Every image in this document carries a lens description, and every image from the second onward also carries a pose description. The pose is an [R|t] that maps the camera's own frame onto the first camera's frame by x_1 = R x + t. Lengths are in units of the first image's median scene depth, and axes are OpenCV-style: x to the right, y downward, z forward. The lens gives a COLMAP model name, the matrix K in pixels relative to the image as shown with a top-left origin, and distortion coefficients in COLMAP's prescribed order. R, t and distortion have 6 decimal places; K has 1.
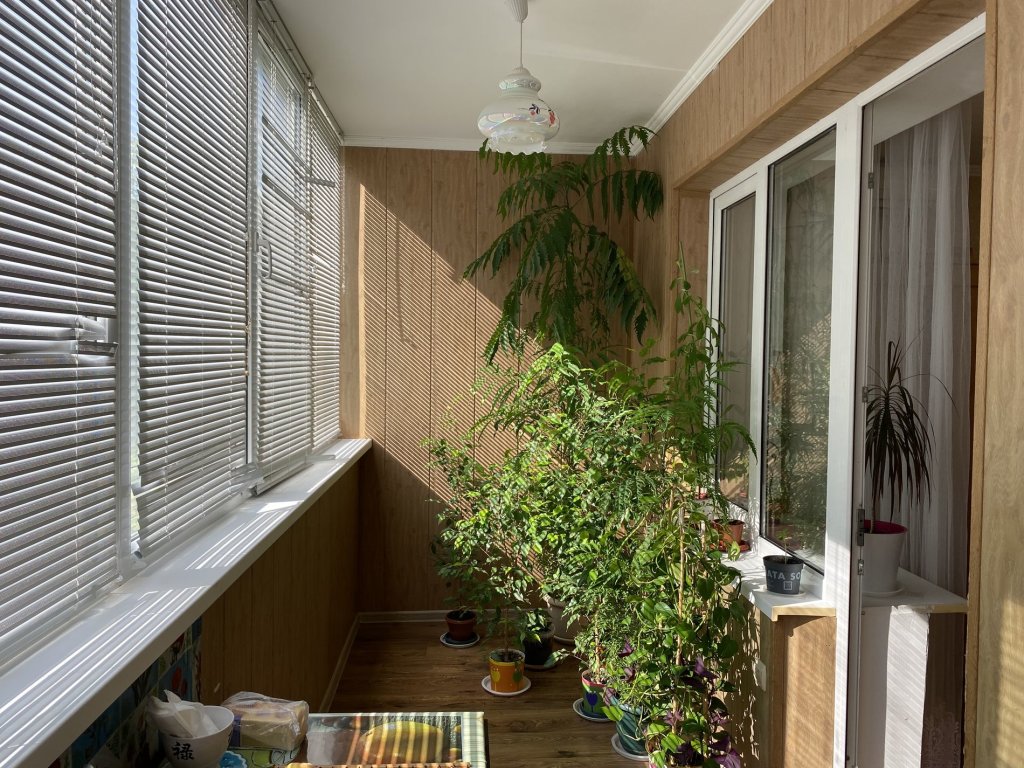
lens RADIAL K [[782.8, 0, 511.9], [0, 782.8, 382.6], [0, 0, 1]] dist [0.038225, -0.037966]
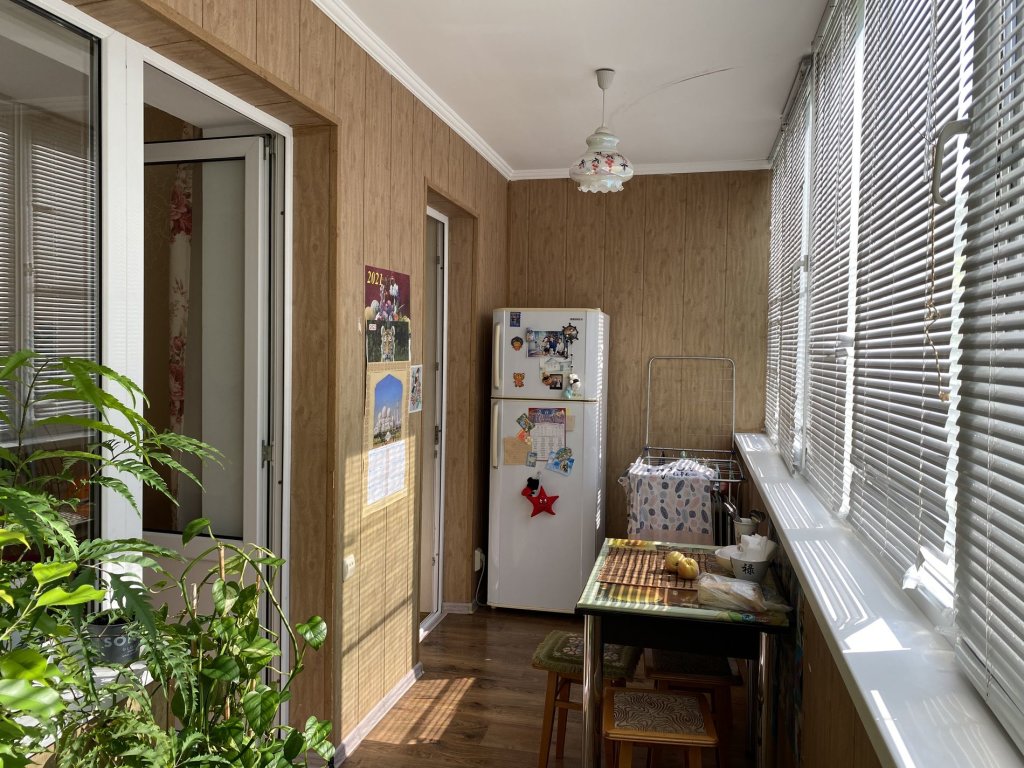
lens RADIAL K [[782.8, 0, 506.5], [0, 782.8, 380.8], [0, 0, 1]] dist [0.038225, -0.037966]
pose [[-0.956375, -0.038634, 0.289577, -0.323607], [-0.016494, 0.996777, 0.078512, -0.087357], [-0.291677, 0.070311, -0.953929, 2.485288]]
